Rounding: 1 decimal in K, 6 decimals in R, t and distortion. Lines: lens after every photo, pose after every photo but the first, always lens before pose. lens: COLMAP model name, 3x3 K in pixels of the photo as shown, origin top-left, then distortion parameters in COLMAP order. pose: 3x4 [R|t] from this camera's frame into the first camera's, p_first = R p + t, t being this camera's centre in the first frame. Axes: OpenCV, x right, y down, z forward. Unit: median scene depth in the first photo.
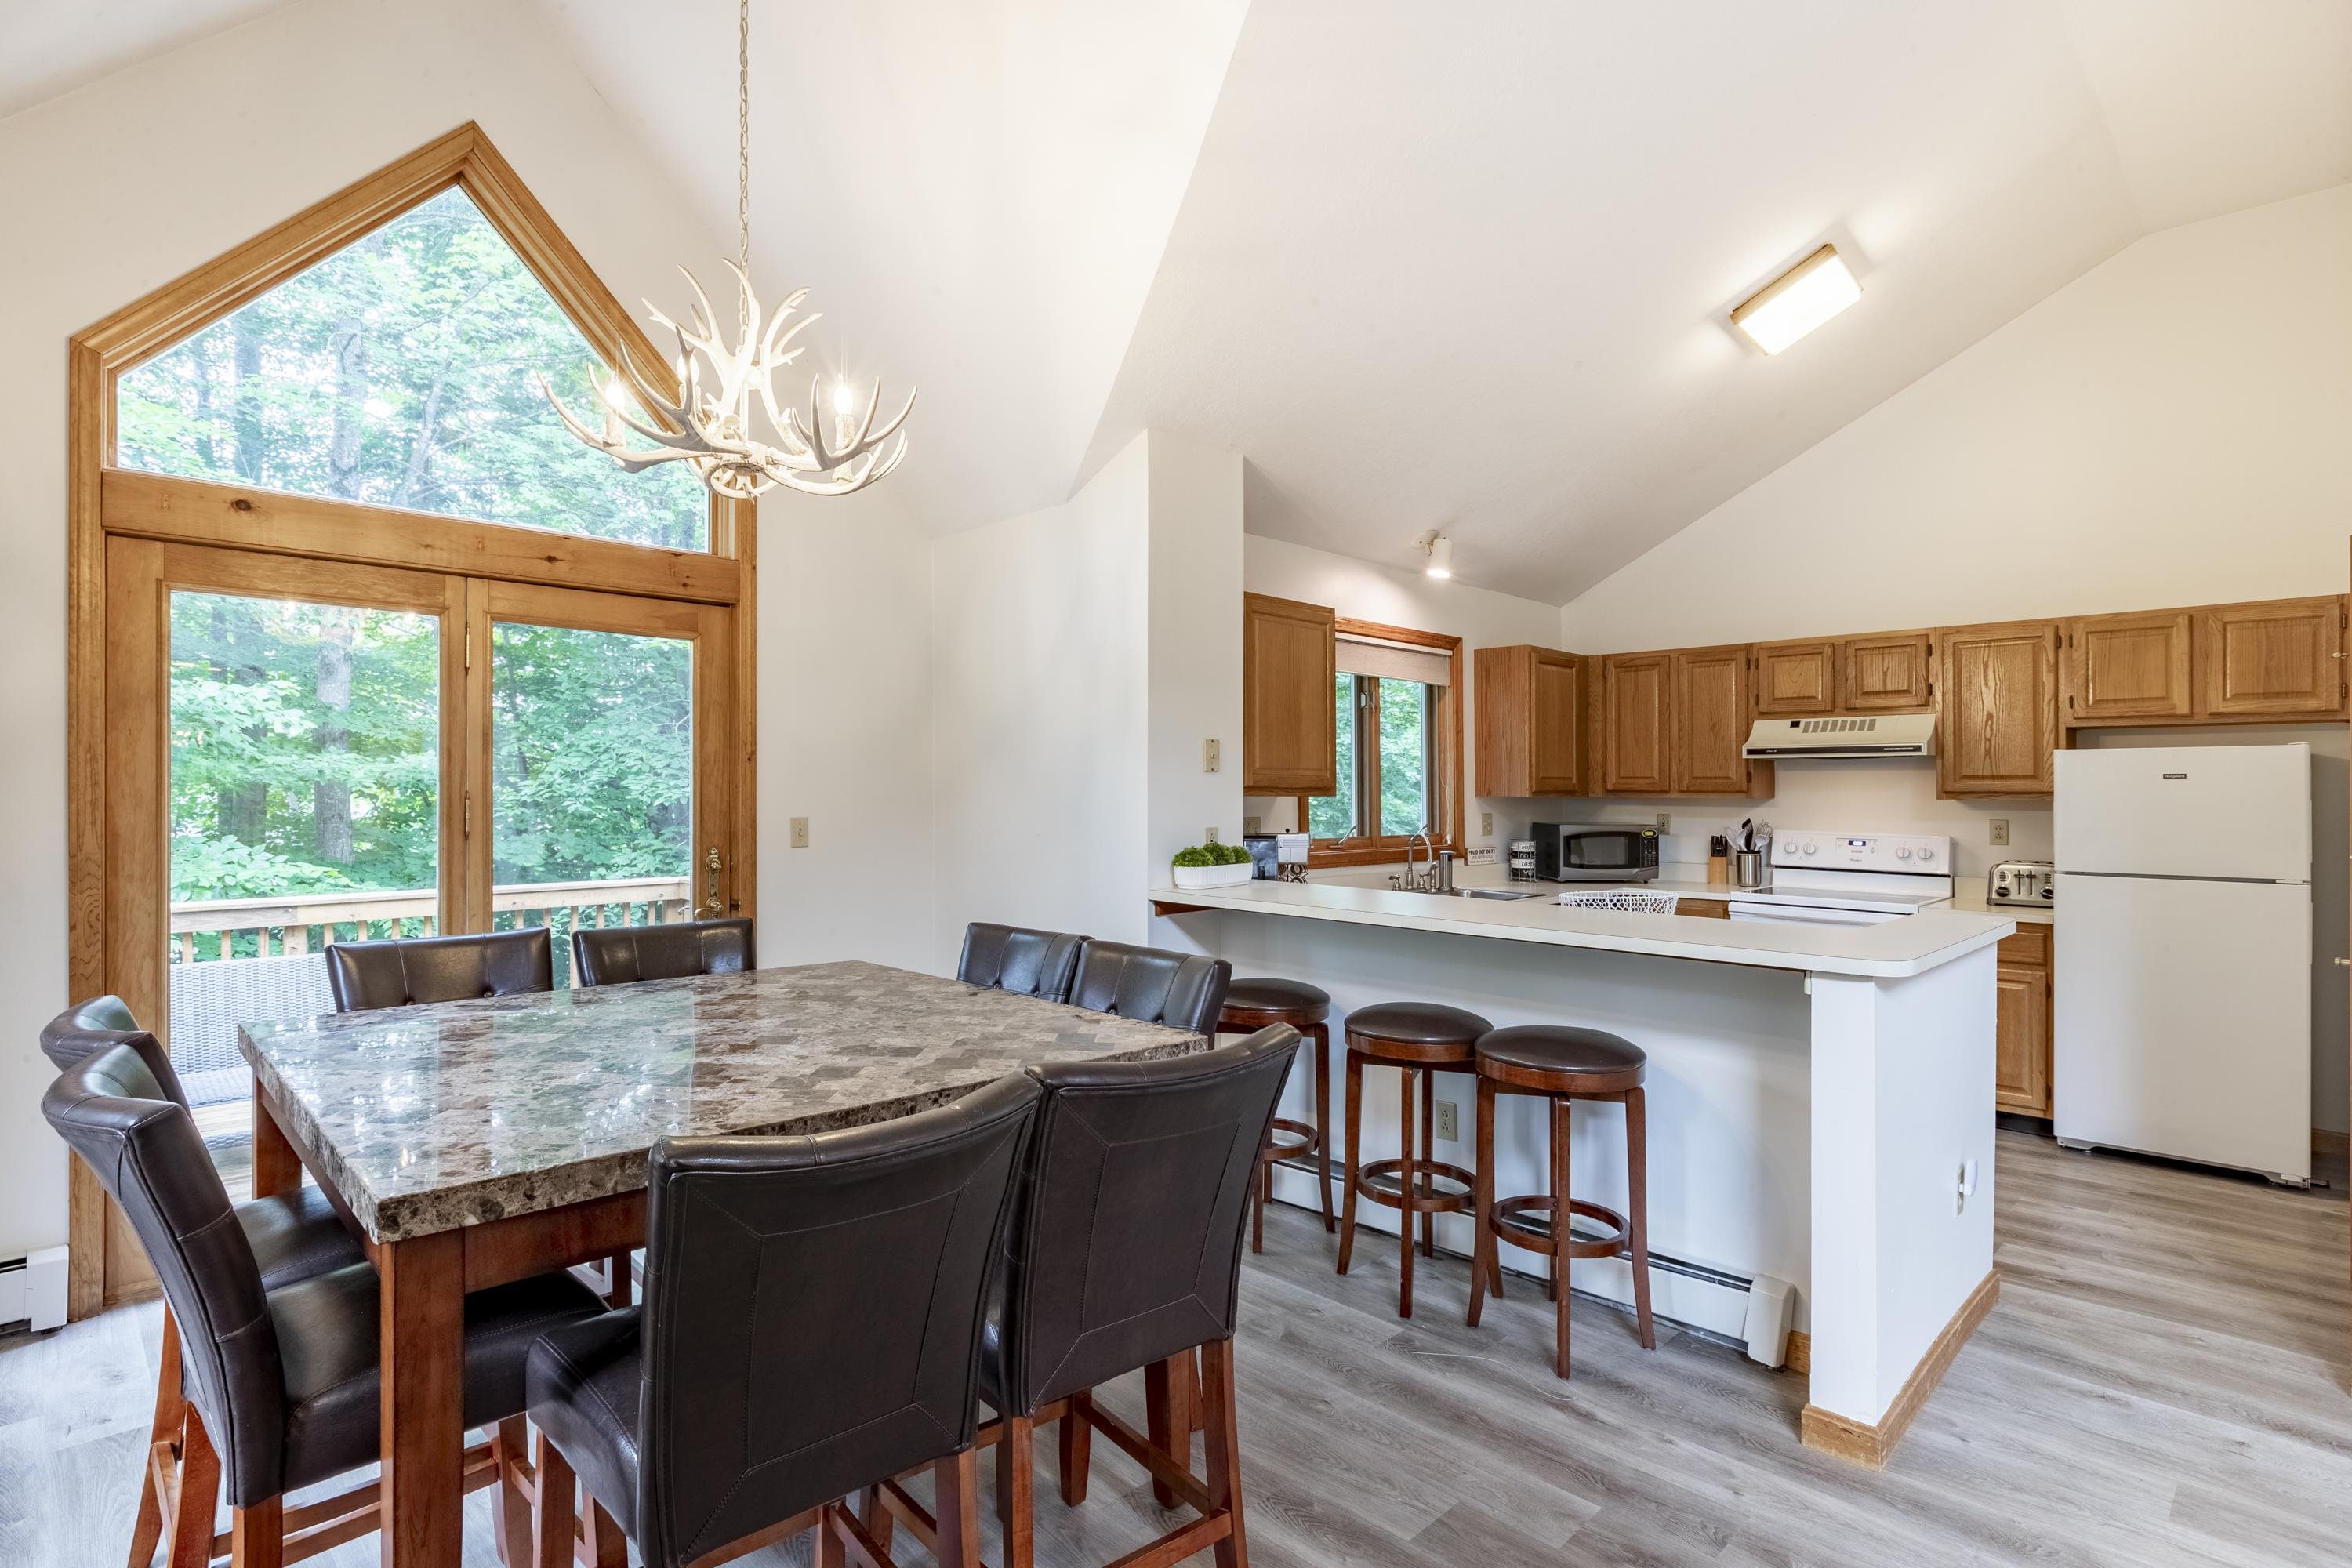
lens RADIAL K [[1172.9, 0, 1185.1], [0, 1172.9, 782.7], [0, 0, 1]] dist [-0.004008, -0.003288]
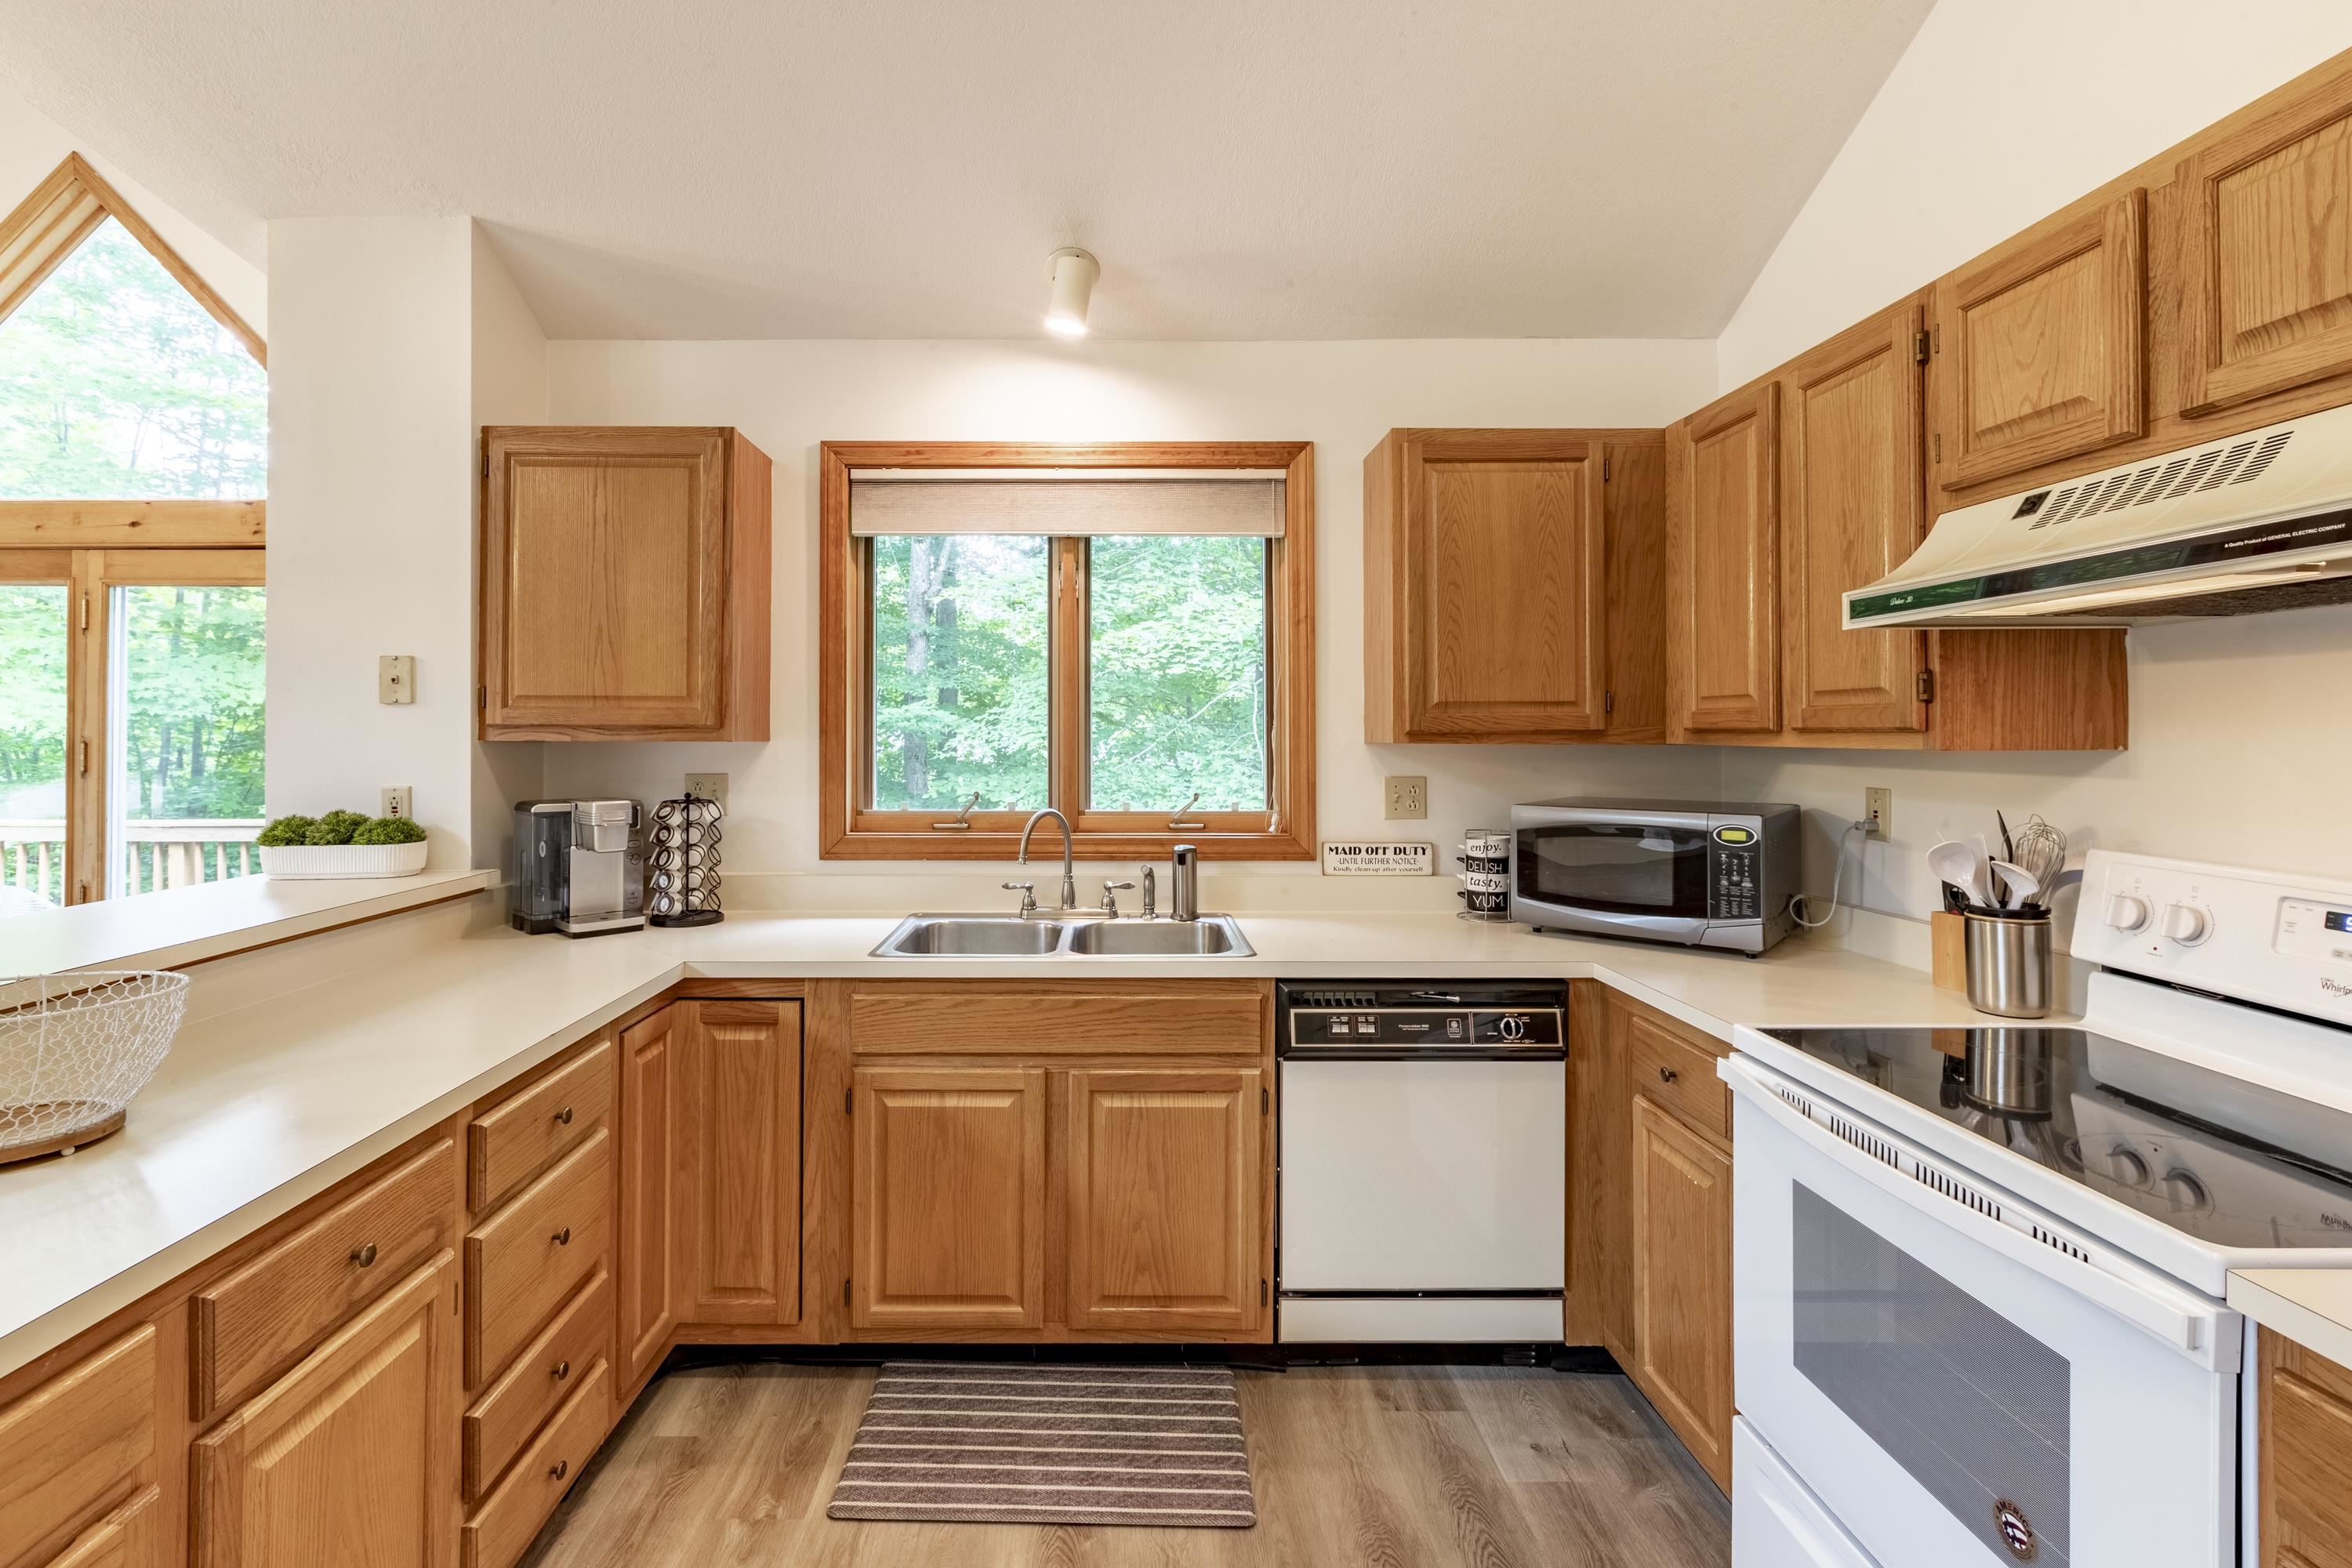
lens RADIAL K [[1080.4, 0, 1082.5], [0, 1080.4, 725.9], [0, 0, 1]] dist [-0.000550, -0.001207]
pose [[0.701025, -0.009046, -0.713079, 0.593436], [0.006825, 0.999959, -0.005976, 0.007427], [0.713104, -0.000677, 0.701058, 0.684300]]
